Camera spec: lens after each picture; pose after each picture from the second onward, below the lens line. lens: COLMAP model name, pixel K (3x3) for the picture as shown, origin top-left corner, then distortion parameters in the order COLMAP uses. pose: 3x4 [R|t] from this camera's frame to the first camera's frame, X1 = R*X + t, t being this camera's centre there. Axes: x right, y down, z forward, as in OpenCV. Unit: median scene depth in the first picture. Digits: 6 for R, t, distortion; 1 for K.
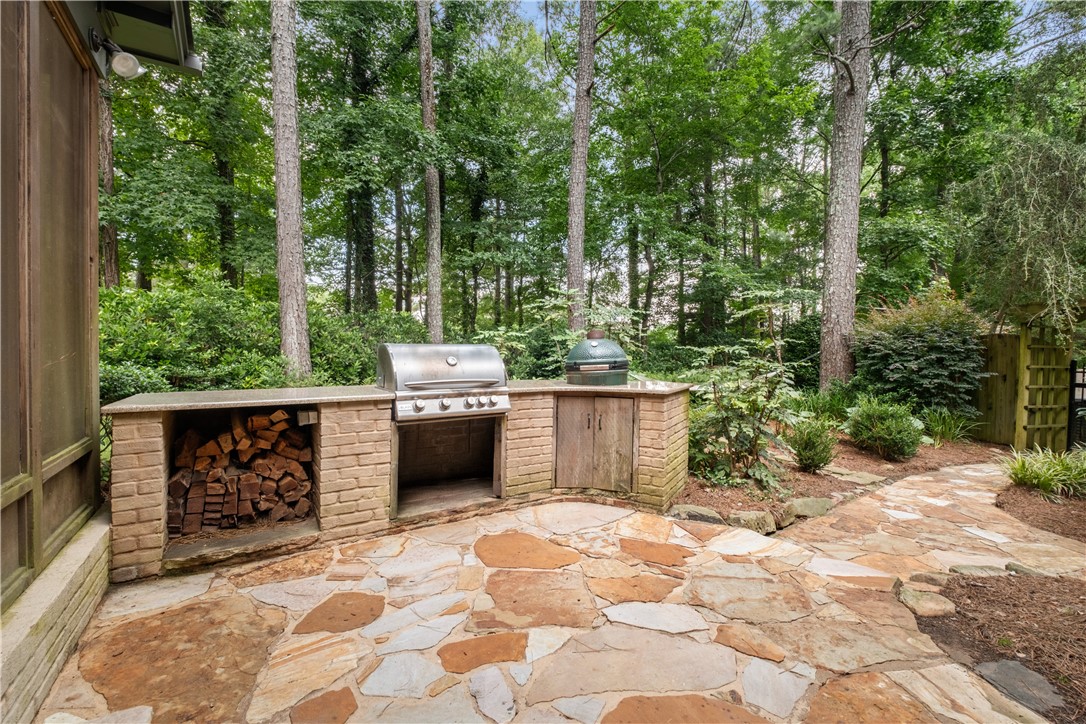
lens RADIAL K [[471.3, 0, 546.0], [0, 471.3, 360.7], [0, 0, 1]] dist [0.013362, 0.000086]
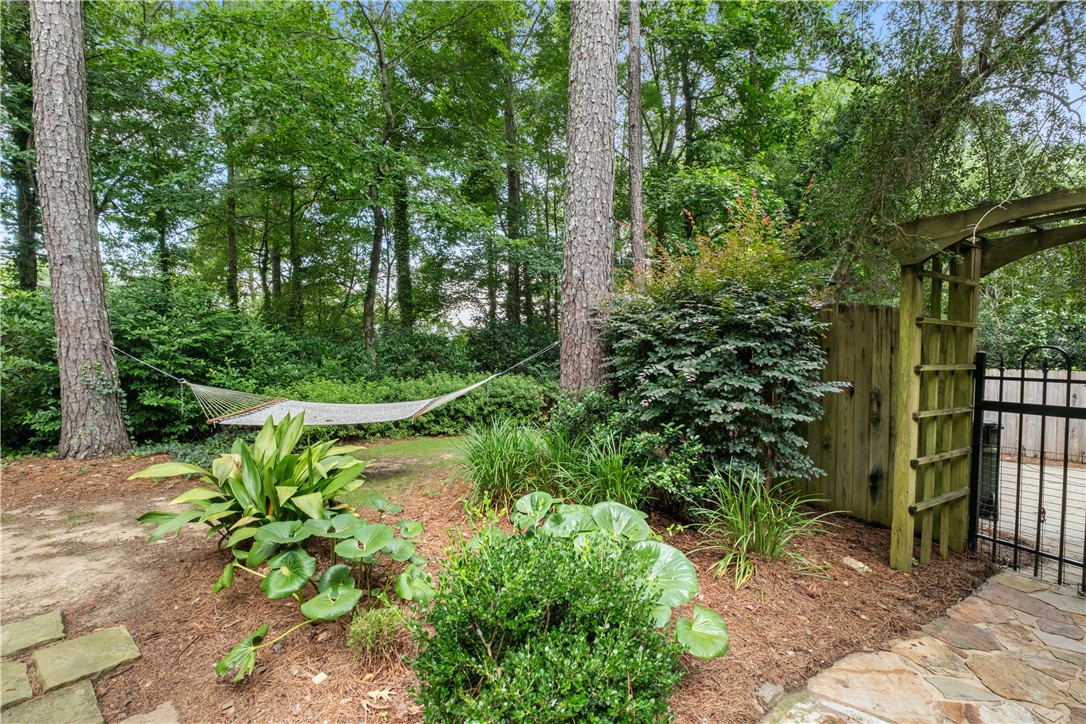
lens RADIAL K [[471.3, 0, 540.5], [0, 471.3, 364.7], [0, 0, 1]] dist [0.013362, 0.000086]
pose [[0.961672, -0.011825, 0.273948, 0.536423], [0.010505, 0.999925, 0.006286, 0.003203], [-0.274001, -0.003167, 0.961724, 0.642760]]
